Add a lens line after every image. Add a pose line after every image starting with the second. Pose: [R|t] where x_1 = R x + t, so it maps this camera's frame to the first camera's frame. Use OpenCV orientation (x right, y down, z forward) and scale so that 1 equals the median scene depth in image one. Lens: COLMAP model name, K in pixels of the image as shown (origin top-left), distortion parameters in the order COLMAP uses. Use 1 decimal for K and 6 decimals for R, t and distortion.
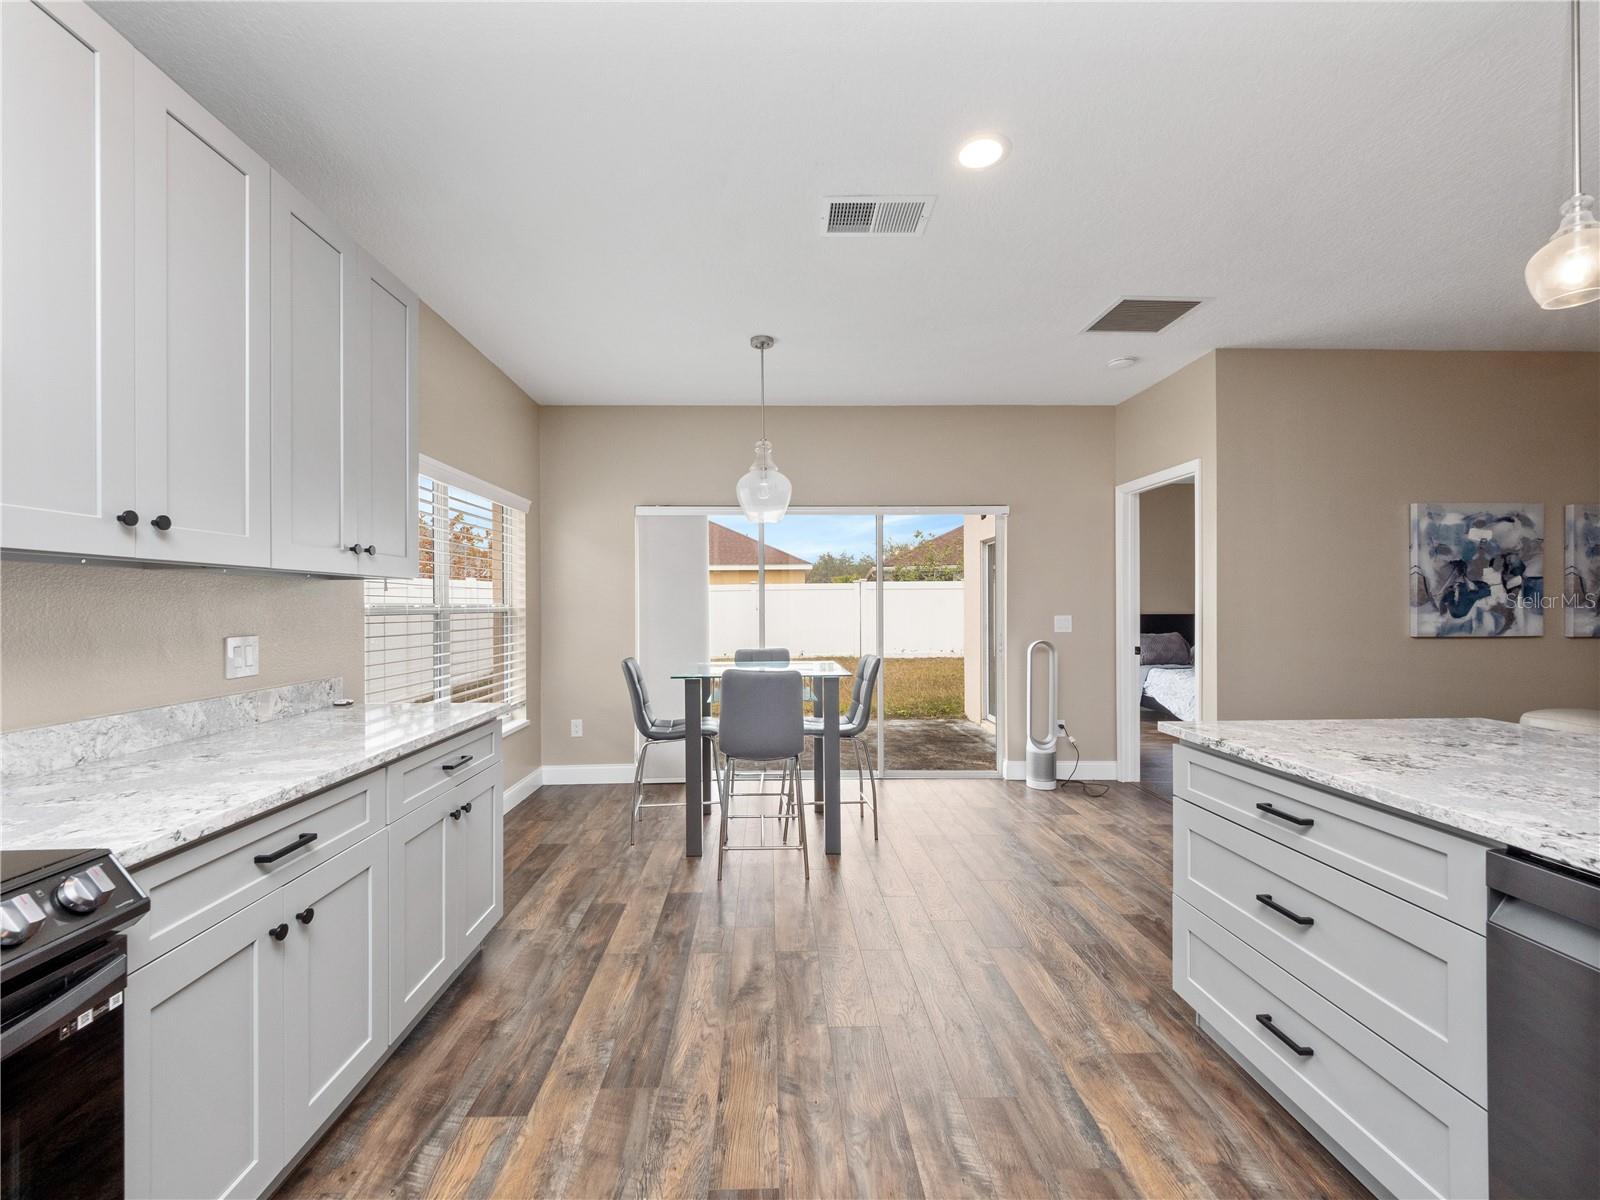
lens RADIAL K [[685.3, 0, 793.7], [0, 685.3, 605.8], [0, 0, 1]] dist [-0.001954, -0.000350]
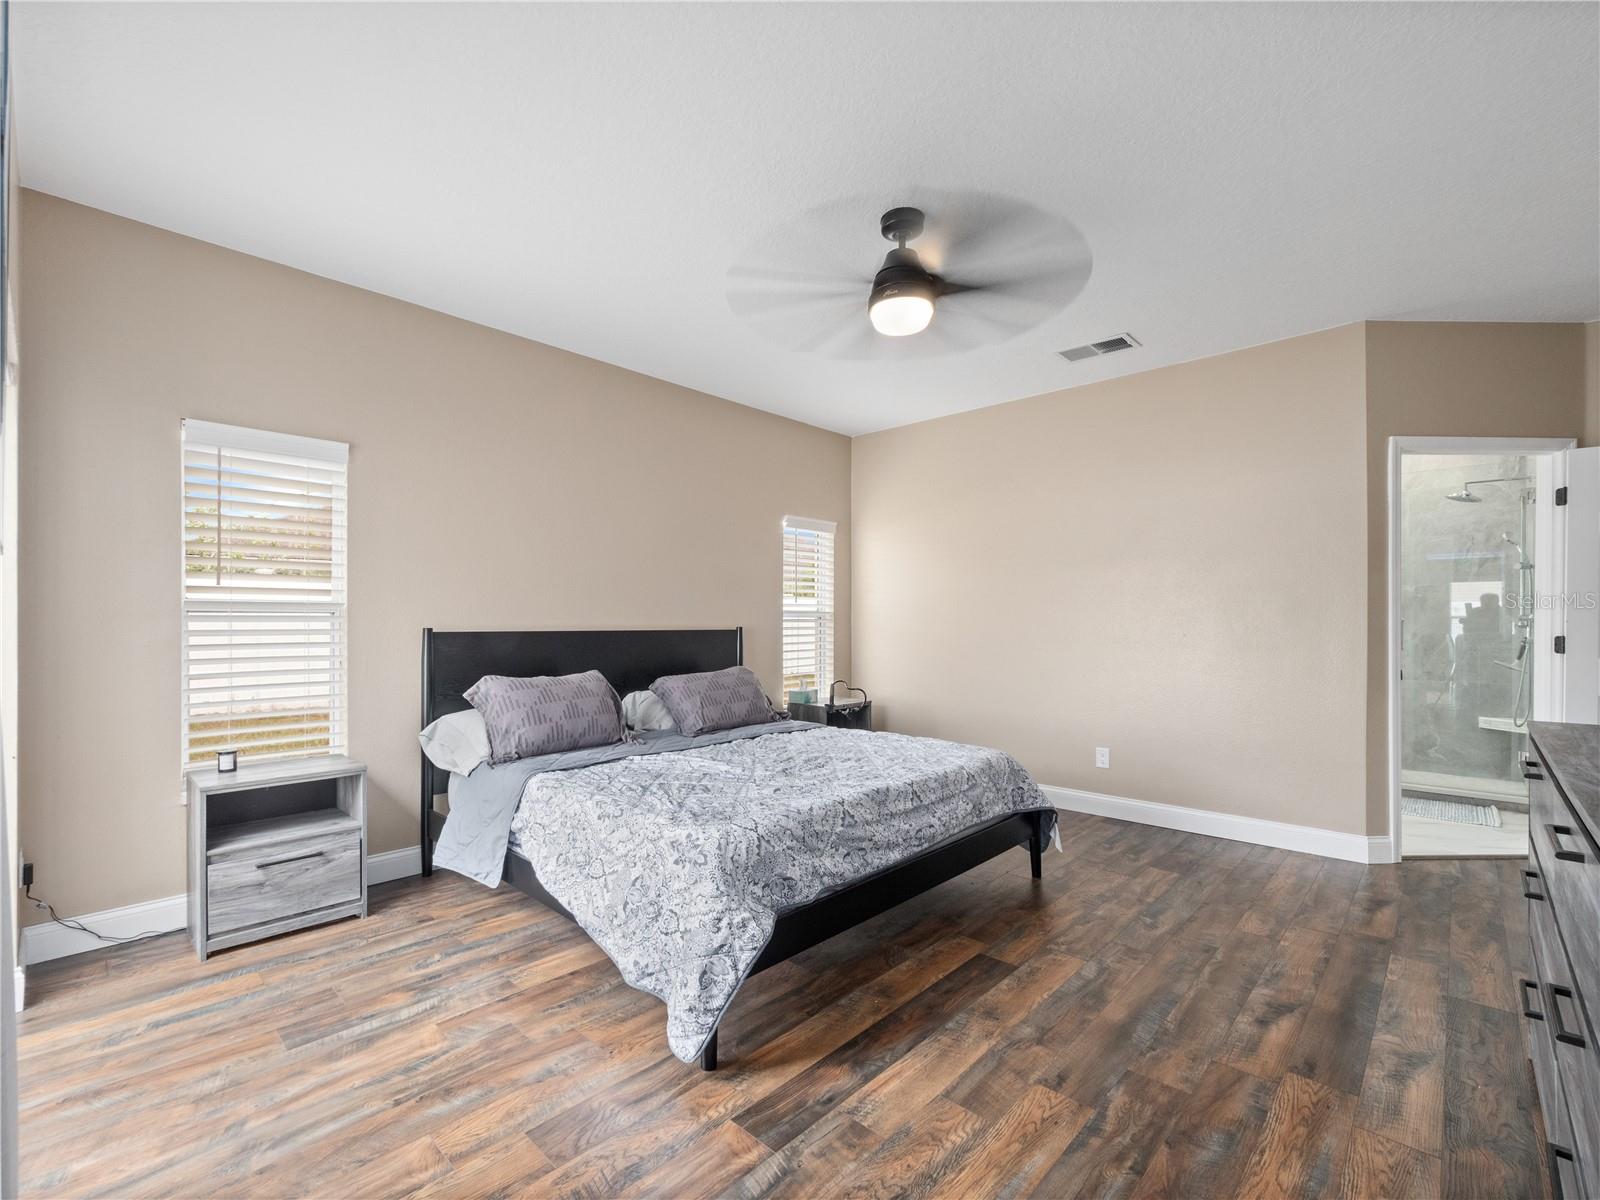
lens RADIAL K [[709.9, 0, 800.3], [0, 709.9, 621.9], [0, 0, 1]] dist [-0.000271, -0.000092]
pose [[0.705060, 0.009304, 0.709087, 0.477841], [-0.007854, 0.999955, -0.005312, 0.011783], [-0.709104, -0.001824, 0.705101, 0.851681]]
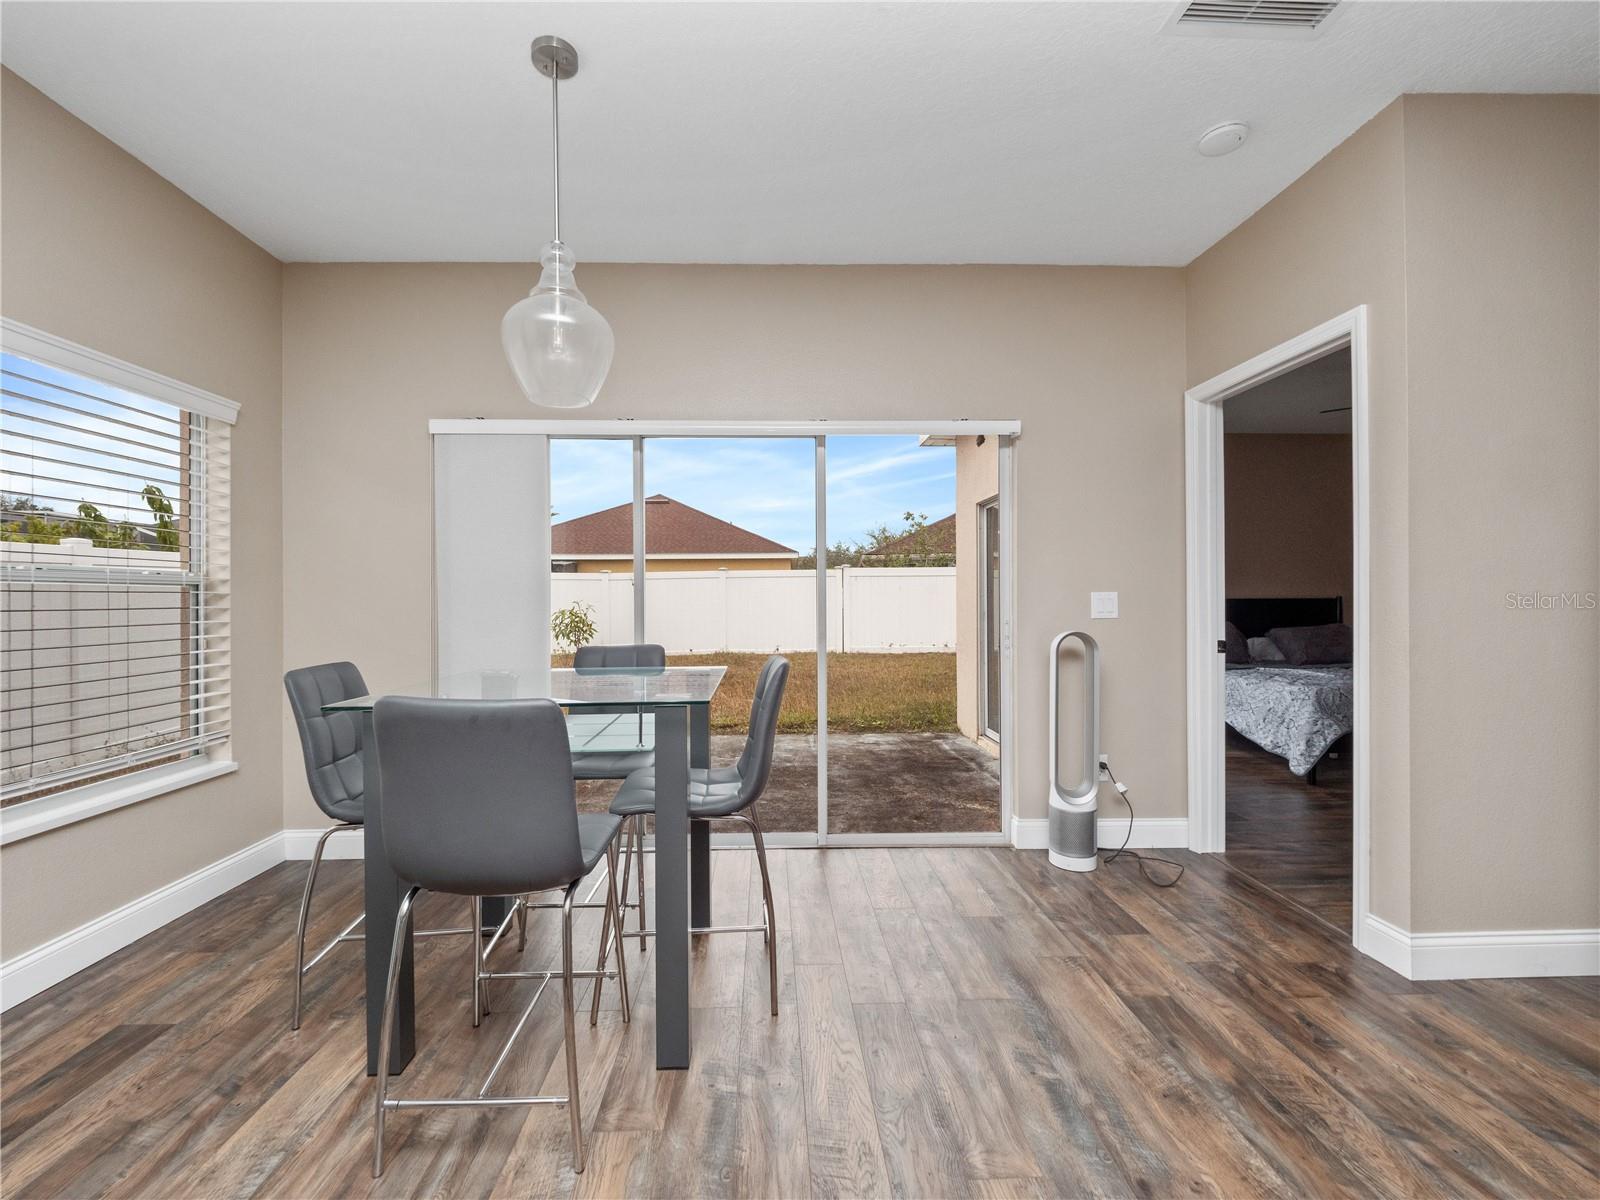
lens RADIAL K [[672.9, 0, 797.2], [0, 672.9, 597.0], [0, 0, 1]] dist [-0.002459, -0.000402]
pose [[0.999995, -0.000787, 0.003159, 0.098676], [0.000801, 0.999989, -0.004636, 0.020415], [-0.003155, 0.004639, 0.999984, 0.353722]]
